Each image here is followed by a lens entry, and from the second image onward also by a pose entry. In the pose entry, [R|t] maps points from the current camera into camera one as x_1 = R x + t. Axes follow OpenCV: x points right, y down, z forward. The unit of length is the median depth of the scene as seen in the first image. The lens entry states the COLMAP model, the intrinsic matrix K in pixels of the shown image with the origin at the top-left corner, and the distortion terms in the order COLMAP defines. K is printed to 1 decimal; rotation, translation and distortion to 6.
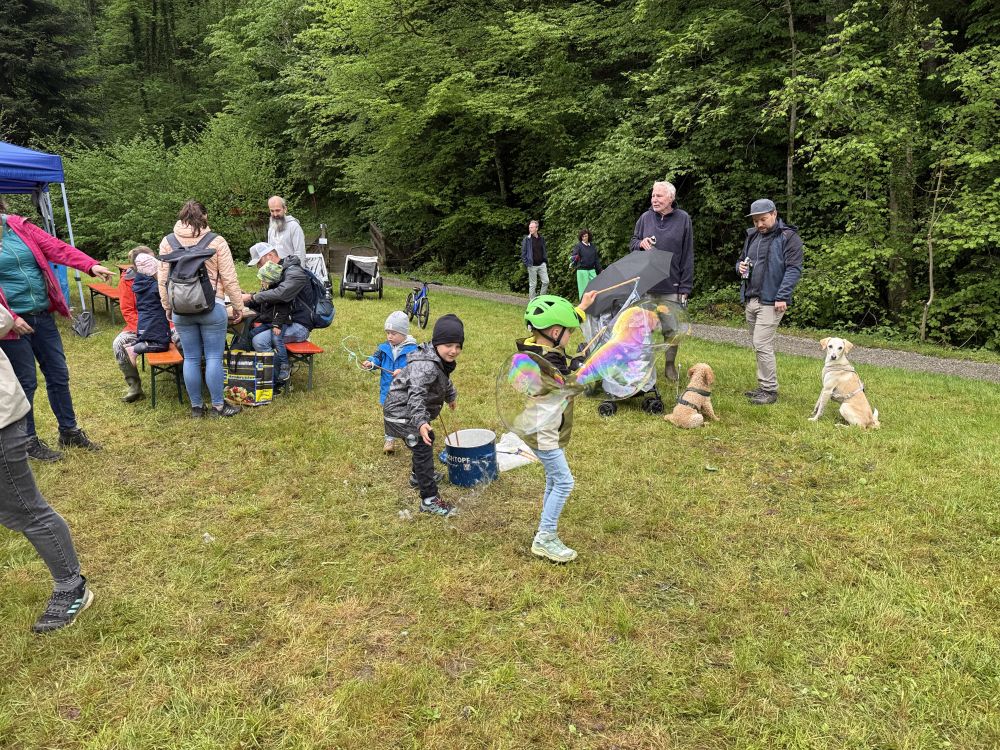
lens RADIAL K [[709.5, 0, 500.4], [0, 709.5, 390.8], [0, 0, 1]] dist [0.085152, -0.148008]
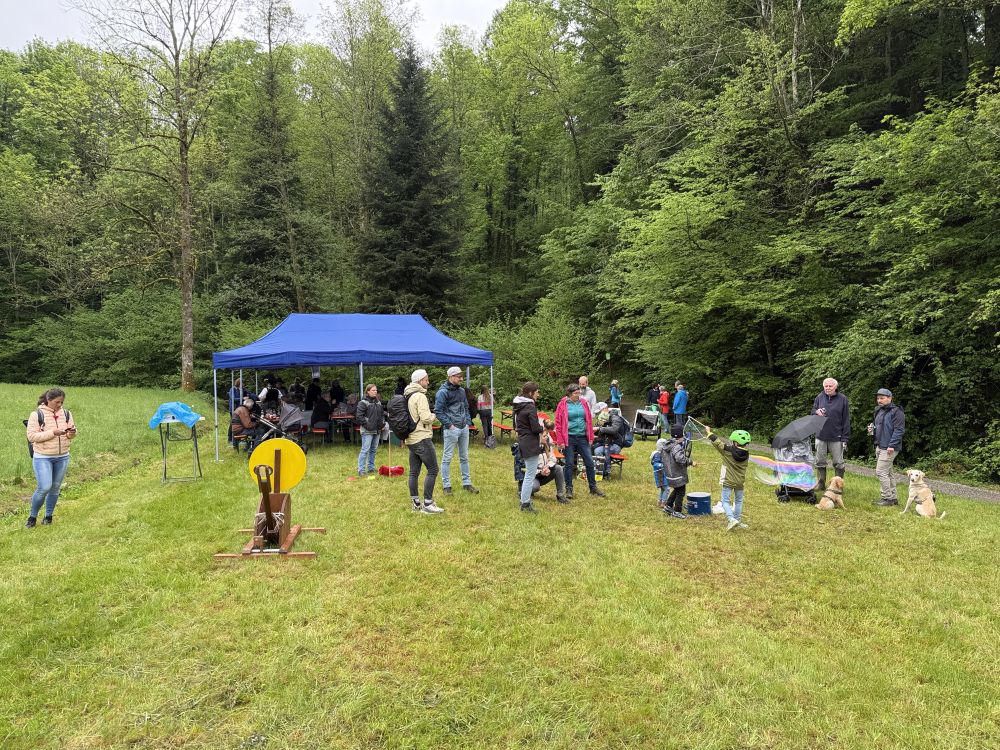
lens RADIAL K [[709.5, 0, 500.4], [0, 709.5, 390.8], [0, 0, 1]] dist [0.085152, -0.148008]
pose [[0.926506, 0.033076, -0.374824, 0.048674], [-0.111564, 0.975485, -0.189689, 0.056453], [0.359361, 0.217565, 0.907483, -0.305206]]
